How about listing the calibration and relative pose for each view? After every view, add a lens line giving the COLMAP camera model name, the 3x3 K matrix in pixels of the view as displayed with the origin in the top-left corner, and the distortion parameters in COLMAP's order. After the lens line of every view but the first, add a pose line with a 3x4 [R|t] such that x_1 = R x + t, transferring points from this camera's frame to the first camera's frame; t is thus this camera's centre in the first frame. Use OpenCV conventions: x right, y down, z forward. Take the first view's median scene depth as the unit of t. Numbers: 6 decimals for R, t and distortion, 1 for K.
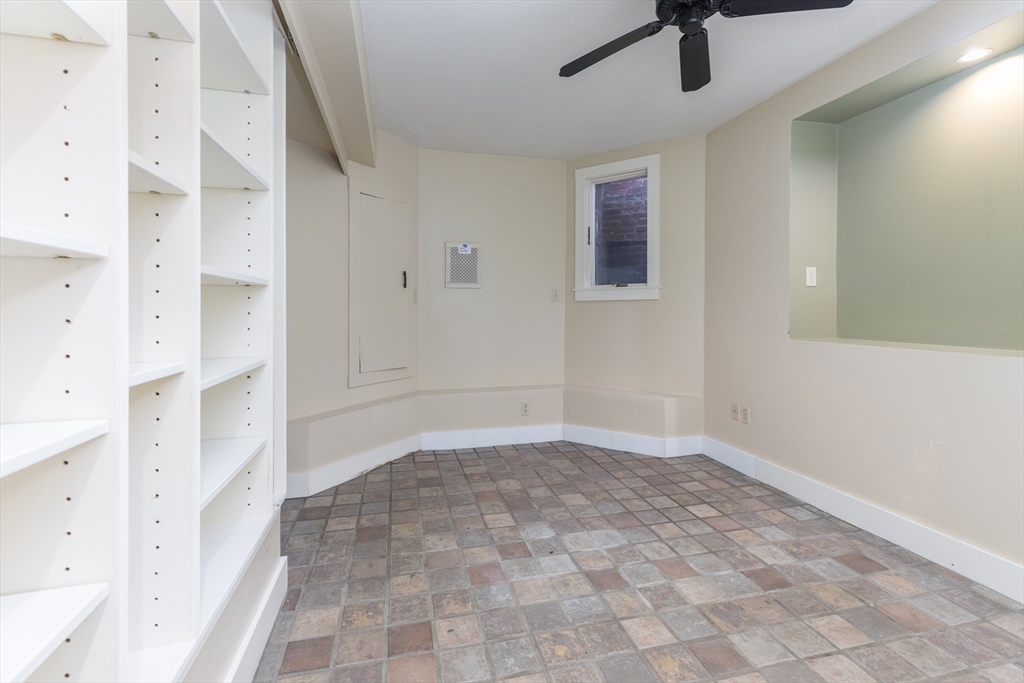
lens RADIAL K [[465.3, 0, 512.3], [0, 465.3, 326.1], [0, 0, 1]] dist [0.007212, 0.000335]
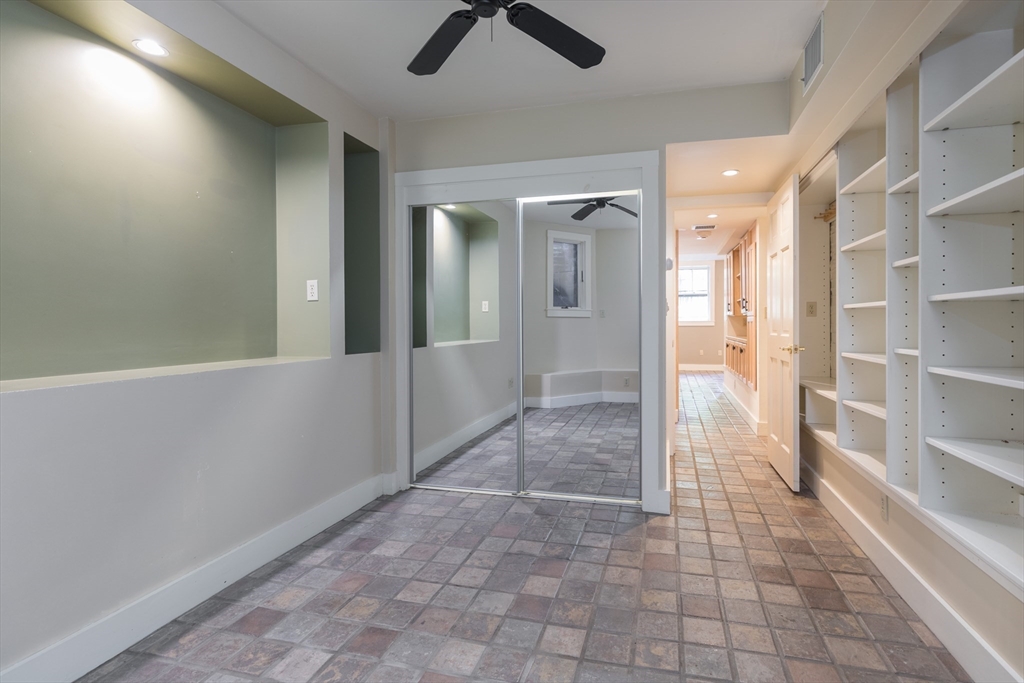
lens RADIAL K [[504.6, 0, 515.1], [0, 504.6, 324.6], [0, 0, 1]] dist [0.002225, 0.000243]
pose [[-0.863711, 0.001685, 0.503985, -0.150953], [0.023984, 0.998999, 0.037764, -0.070754], [-0.503417, 0.044705, -0.862887, 1.659501]]
